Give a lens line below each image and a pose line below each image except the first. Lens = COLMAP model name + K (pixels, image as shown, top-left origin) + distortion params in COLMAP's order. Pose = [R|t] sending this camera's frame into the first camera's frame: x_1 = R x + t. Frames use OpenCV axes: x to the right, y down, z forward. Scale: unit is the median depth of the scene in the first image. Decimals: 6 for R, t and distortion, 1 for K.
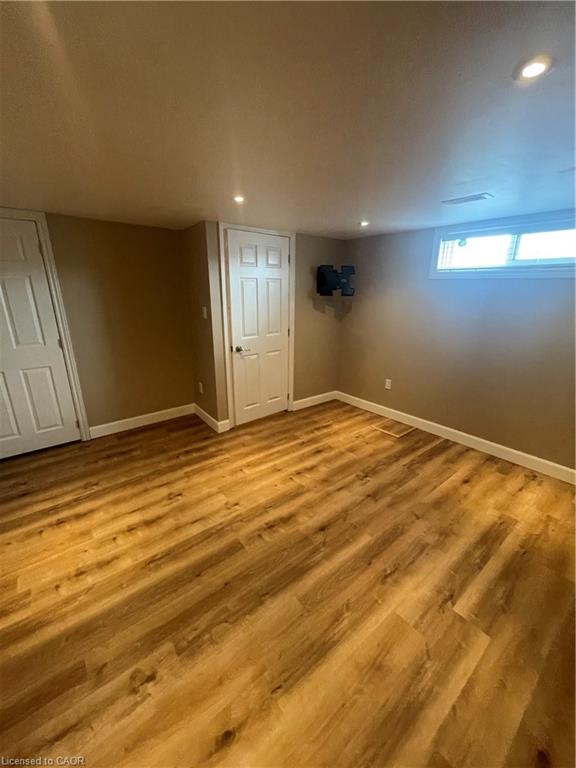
lens RADIAL K [[312.6, 0, 288.0], [0, 312.6, 384.0], [0, 0, 1]] dist [-0.001849, -0.000525]
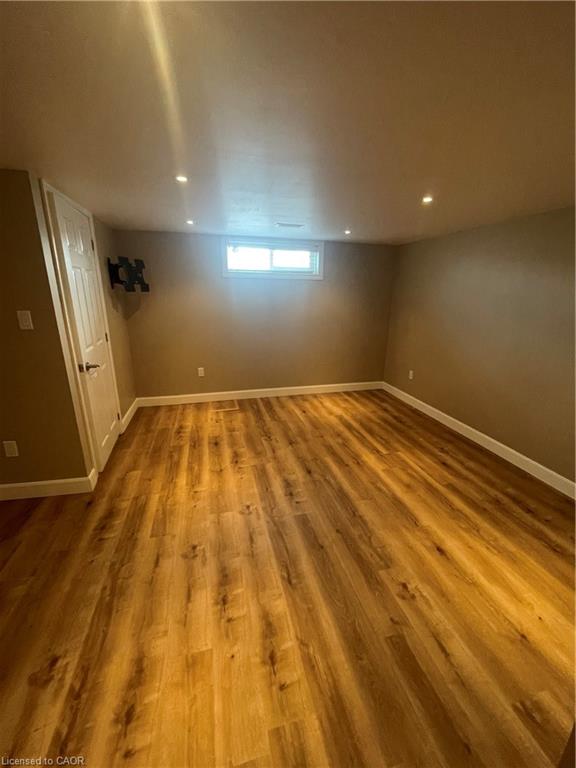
lens RADIAL K [[312.6, 0, 288.0], [0, 312.6, 384.0], [0, 0, 1]] dist [-0.001849, -0.000525]
pose [[0.406234, -0.265397, 0.874379, -0.804668], [0.260375, 0.950843, 0.167637, -0.098906], [-0.875888, 0.159567, 0.455367, 0.367167]]
